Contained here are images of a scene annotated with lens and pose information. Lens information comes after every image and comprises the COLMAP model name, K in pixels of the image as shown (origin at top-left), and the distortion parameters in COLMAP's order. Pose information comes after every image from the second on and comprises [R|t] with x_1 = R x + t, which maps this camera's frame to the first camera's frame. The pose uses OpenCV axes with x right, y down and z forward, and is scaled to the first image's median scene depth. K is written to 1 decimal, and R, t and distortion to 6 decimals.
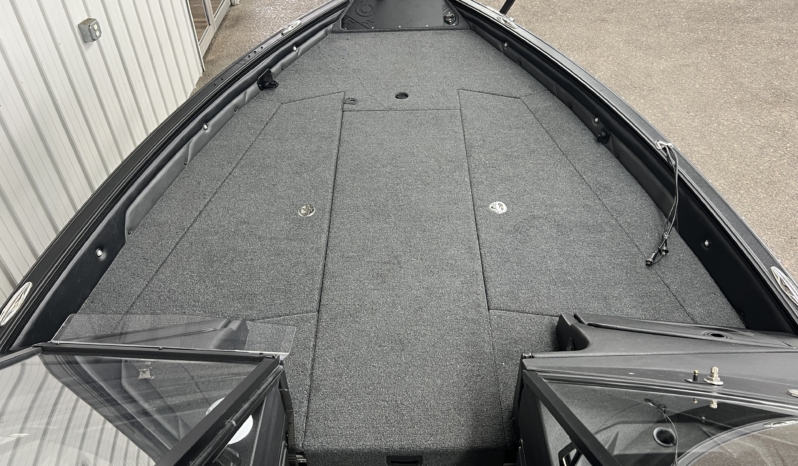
lens RADIAL K [[619.6, 0, 400.4], [0, 619.6, 225.6], [0, 0, 1]] dist [0.037032, -0.042093]
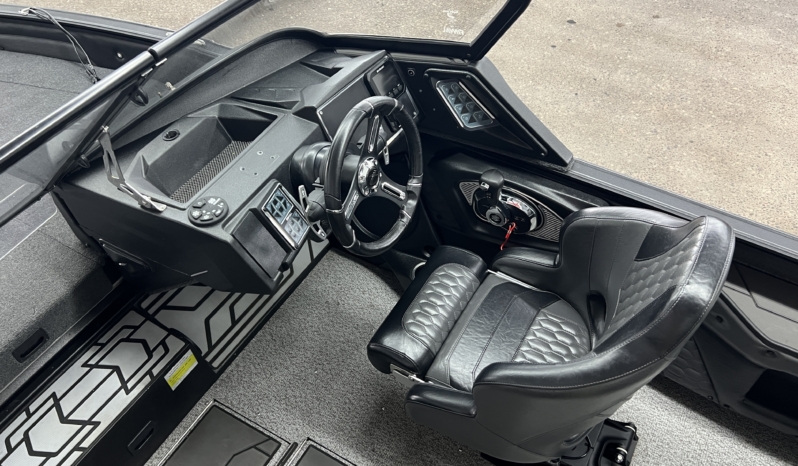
lens RADIAL K [[621.0, 0, 401.4], [0, 621.0, 235.2], [0, 0, 1]] dist [0.071047, -0.097509]
pose [[0.505701, -0.644432, 0.573563, -0.102948], [0.594678, 0.742041, 0.309408, 0.180476], [-0.624999, 0.184617, 0.758480, -0.122770]]
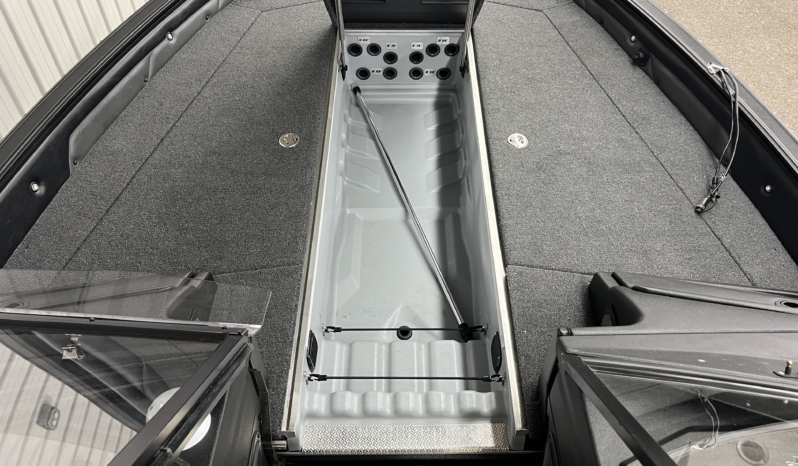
lens RADIAL K [[619.6, 0, 400.4], [0, 619.6, 225.6], [0, 0, 1]] dist [0.037032, -0.042093]
pose [[0.999751, 0.016942, 0.014534, -0.010428], [-0.018477, 0.993428, 0.112959, -0.006032], [-0.012525, -0.113199, 0.993493, 0.133448]]
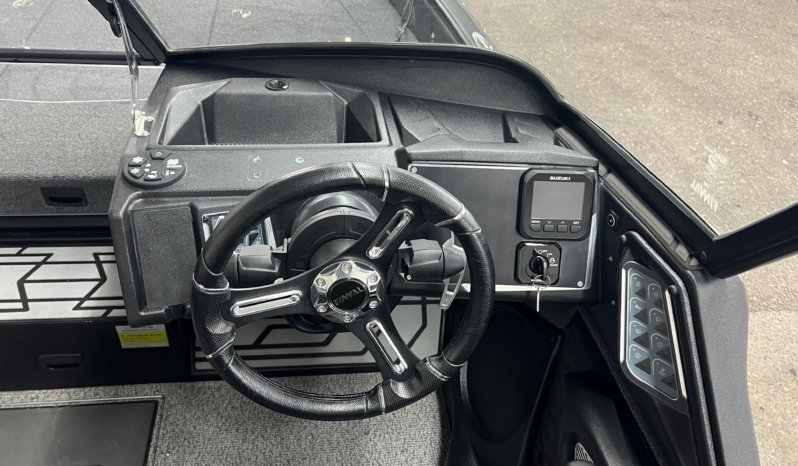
lens RADIAL K [[619.6, 0, 400.4], [0, 619.6, 225.6], [0, 0, 1]] dist [0.037032, -0.042093]
pose [[0.987575, -0.003835, 0.157102, 0.220857], [0.003719, 0.999993, 0.001036, 0.266158], [-0.157105, -0.000439, 0.987582, 0.010606]]
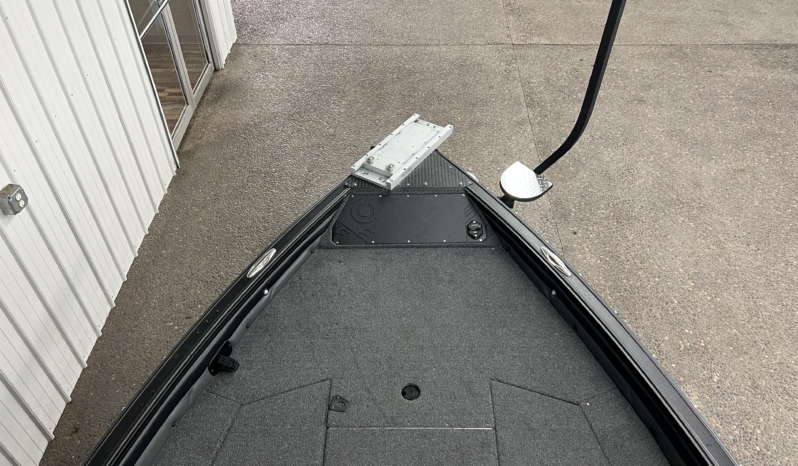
lens RADIAL K [[621.0, 0, 401.4], [0, 621.0, 235.2], [0, 0, 1]] dist [0.071047, -0.097509]
pose [[0.999891, 0.014672, -0.001683, -0.011616], [-0.014607, 0.999332, 0.033496, -0.465720], [0.002173, -0.033468, 0.999437, 0.328080]]
